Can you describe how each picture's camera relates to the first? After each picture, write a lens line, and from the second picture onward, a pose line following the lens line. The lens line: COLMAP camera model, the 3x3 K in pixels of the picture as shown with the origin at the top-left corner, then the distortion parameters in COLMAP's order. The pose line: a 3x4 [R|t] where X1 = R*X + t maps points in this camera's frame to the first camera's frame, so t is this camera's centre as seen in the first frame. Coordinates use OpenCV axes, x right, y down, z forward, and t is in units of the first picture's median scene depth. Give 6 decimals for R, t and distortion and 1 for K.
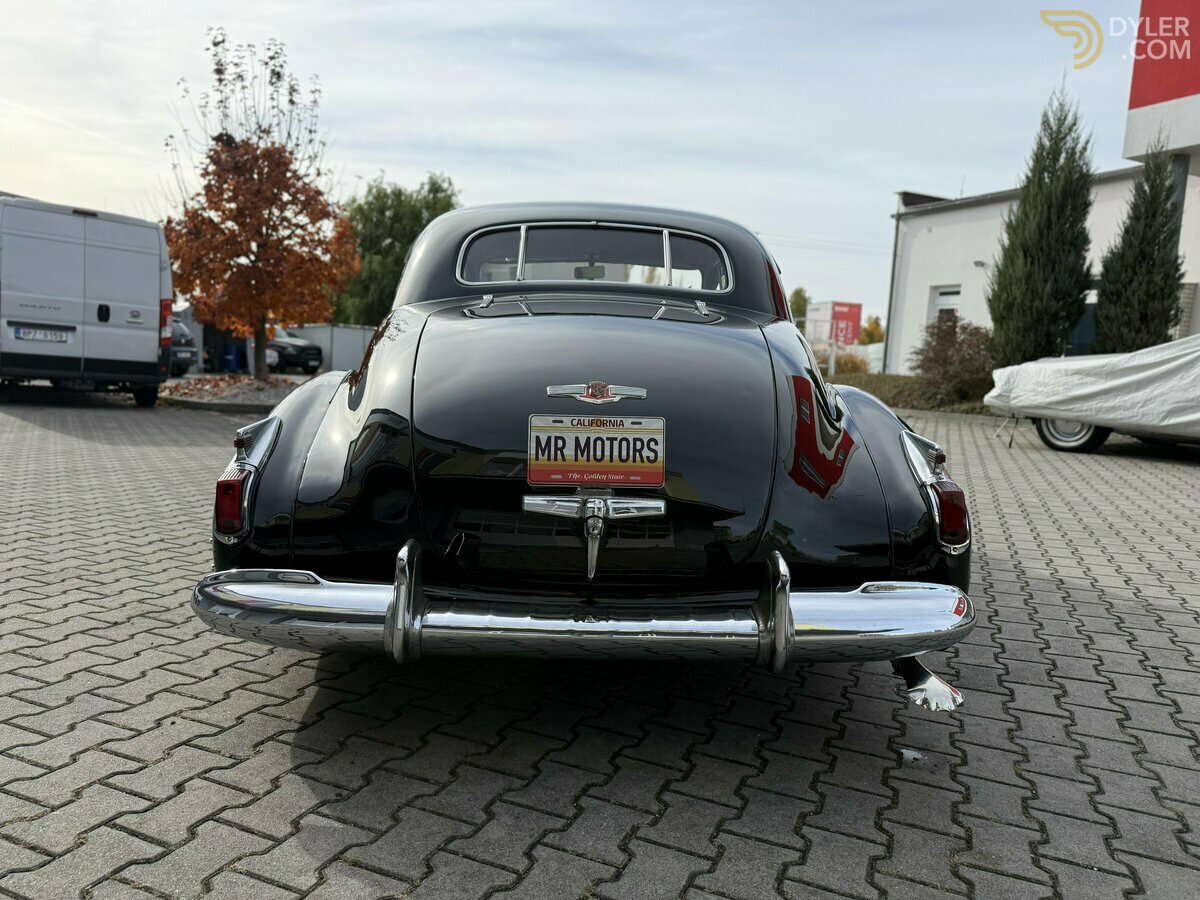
lens RADIAL K [[848.6, 0, 603.1], [0, 848.6, 427.6], [0, 0, 1]] dist [0.050592, -0.057045]
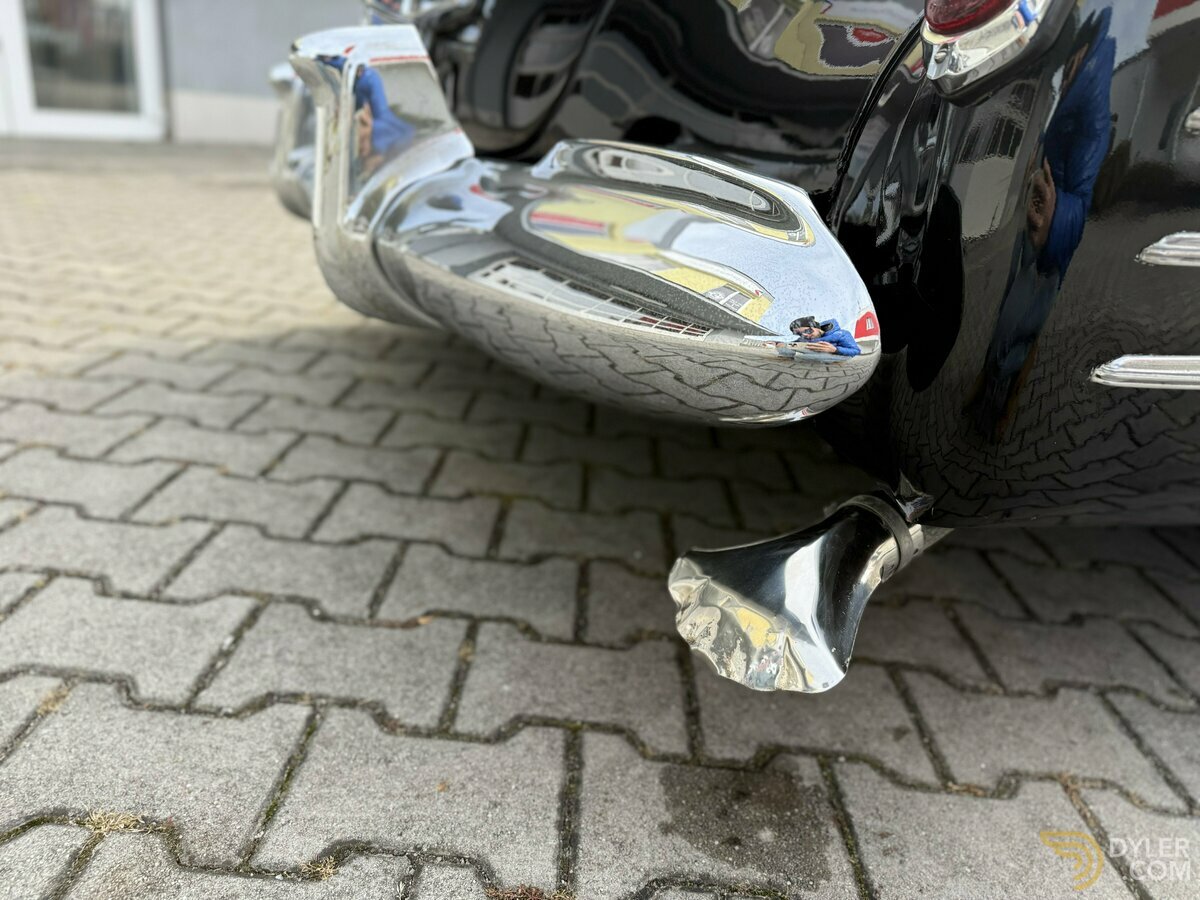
lens RADIAL K [[846.3, 0, 589.5], [0, 846.3, 447.8], [0, 0, 1]] dist [0.051222, -0.079701]
pose [[0.354515, 0.312381, -0.881327, 0.479390], [-0.147993, 0.949410, 0.276983, 0.151871], [0.923264, 0.032235, 0.382810, 0.675360]]
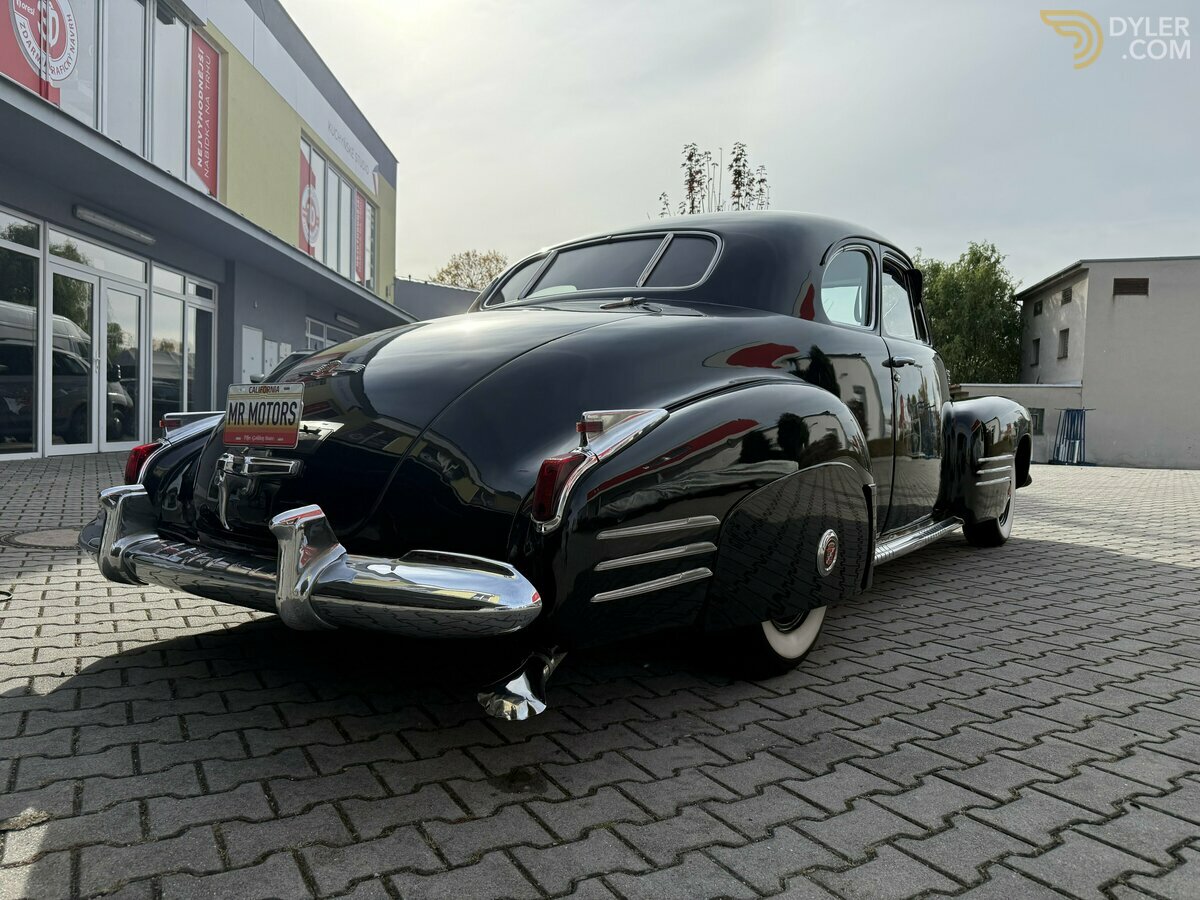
lens RADIAL K [[849.5, 0, 580.7], [0, 849.5, 430.8], [0, 0, 1]] dist [0.007758, -0.000064]
pose [[0.786010, -0.019255, -0.617914, 0.764996], [-0.040526, 0.995760, -0.082580, 0.093599], [0.616884, 0.089950, 0.781897, 0.300979]]
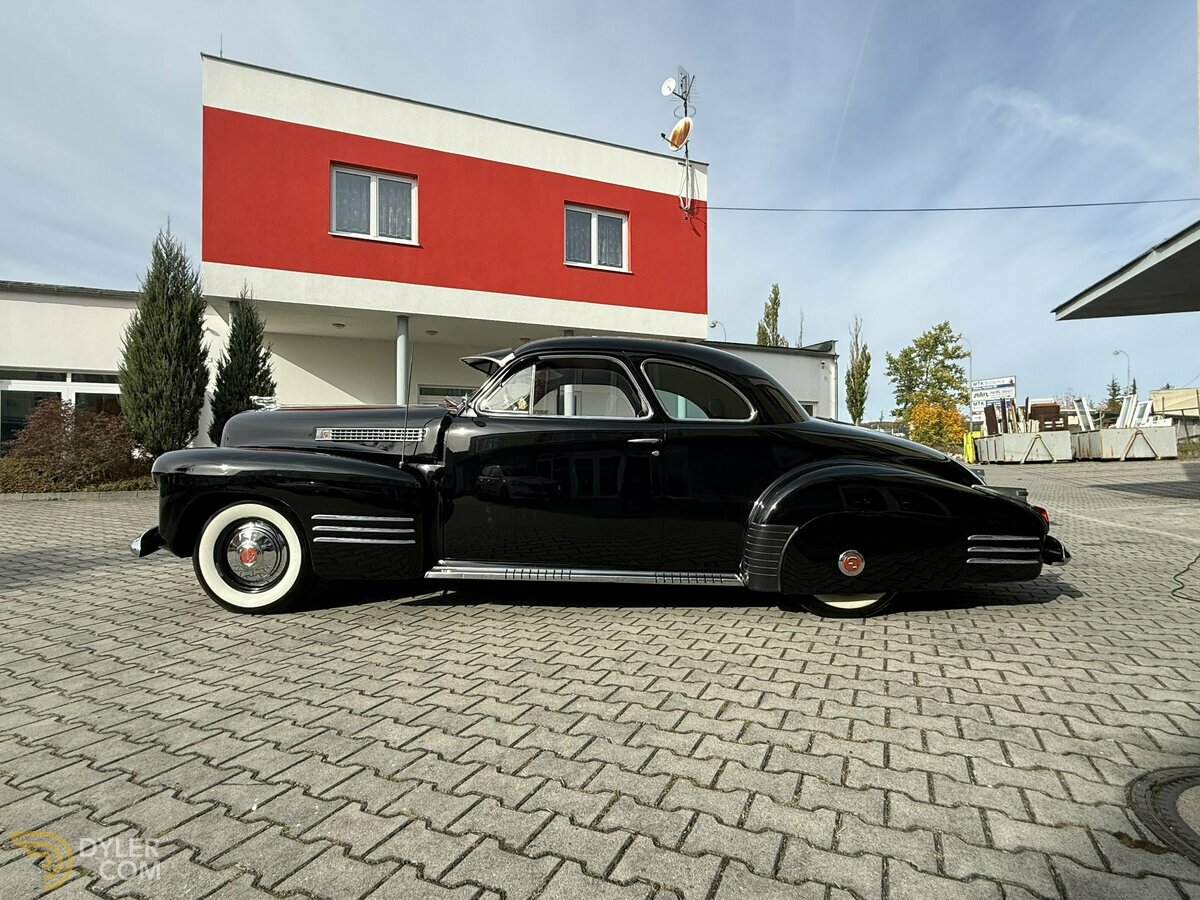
lens RADIAL K [[605.7, 0, 600.0], [0, 605.7, 450.0], [0, 0, 1]] dist [-0.000956, -0.000296]
pose [[0.064164, -0.031219, 0.997451, -1.740287], [0.083415, 0.996180, 0.025814, -0.198056], [-0.994447, 0.081546, 0.066523, 1.683723]]
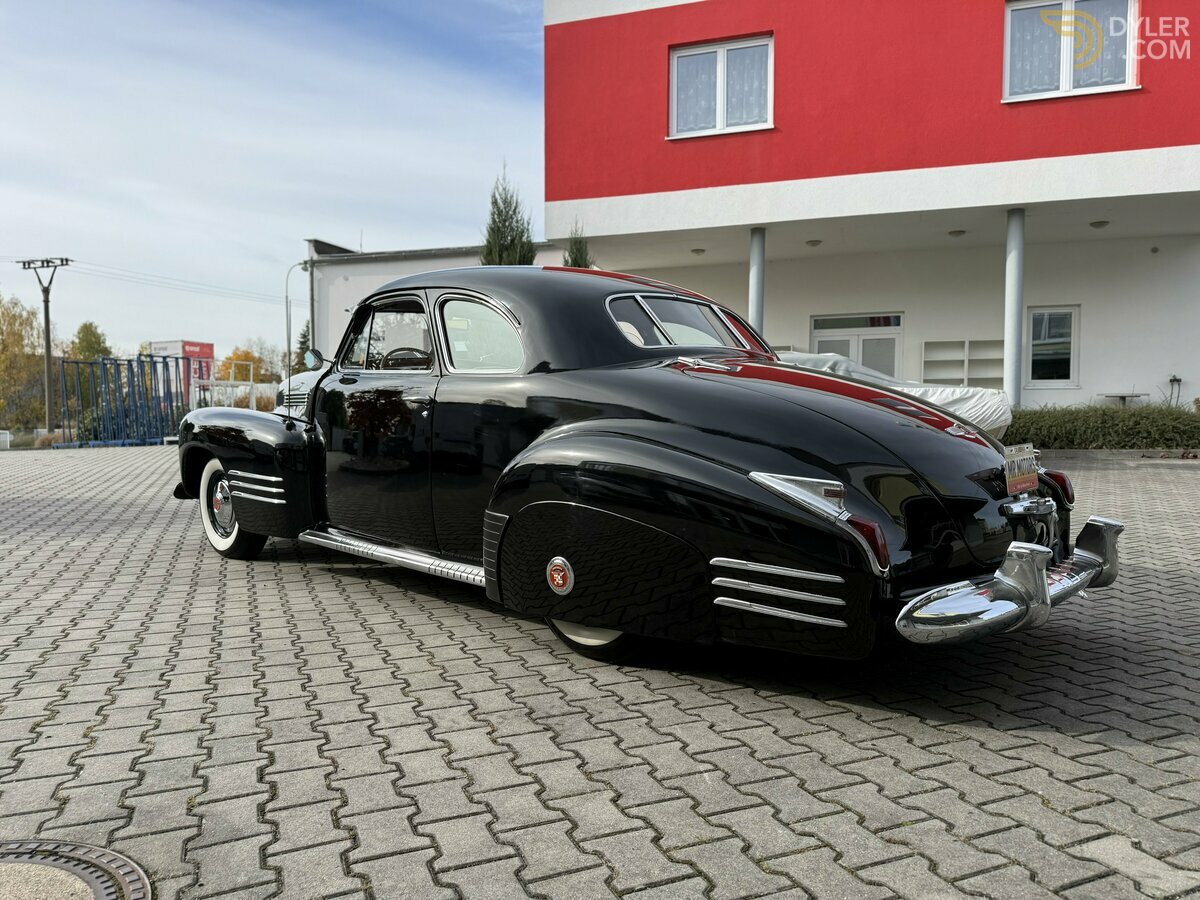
lens RADIAL K [[829.8, 0, 608.0], [0, 829.8, 452.8], [0, 0, 1]] dist [0.053130, -0.055780]
pose [[0.704133, -0.078013, 0.705769, -1.215547], [0.087690, 0.995892, 0.022596, -0.080717], [-0.704632, 0.045978, 0.708081, 0.353585]]
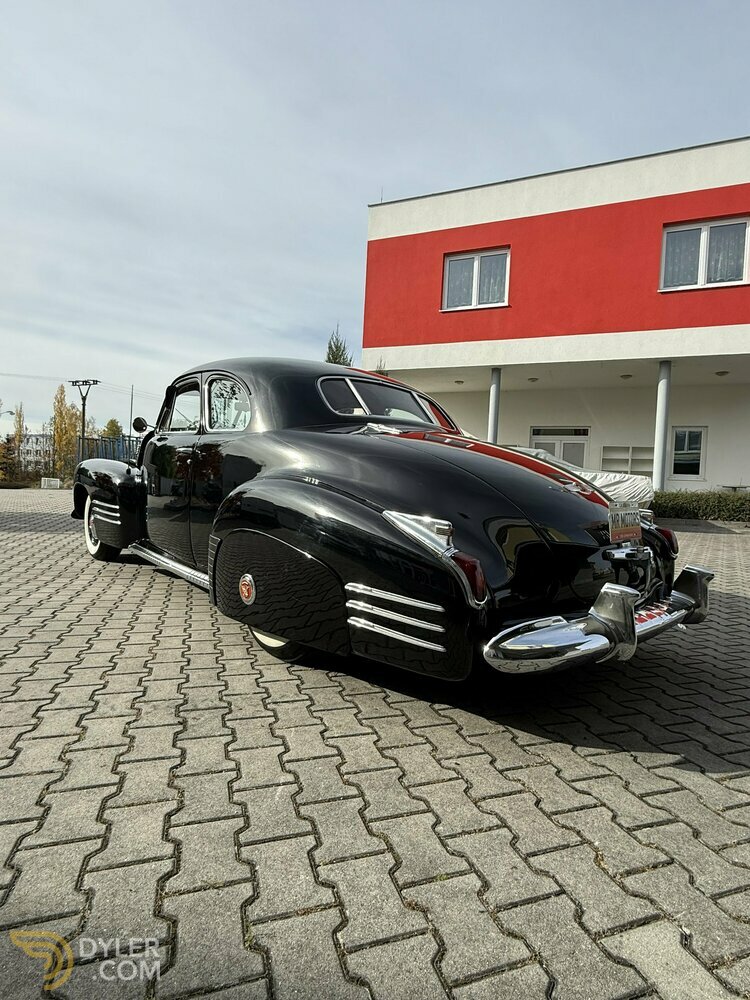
lens RADIAL K [[504.8, 0, 376.9], [0, 504.8, 497.5], [0, 0, 1]] dist [-0.000956, -0.000296]
pose [[0.753999, -0.026021, 0.656360, -0.850952], [0.038796, 0.999235, -0.004952, -0.033803], [-0.655729, 0.029198, 0.754432, 0.413082]]
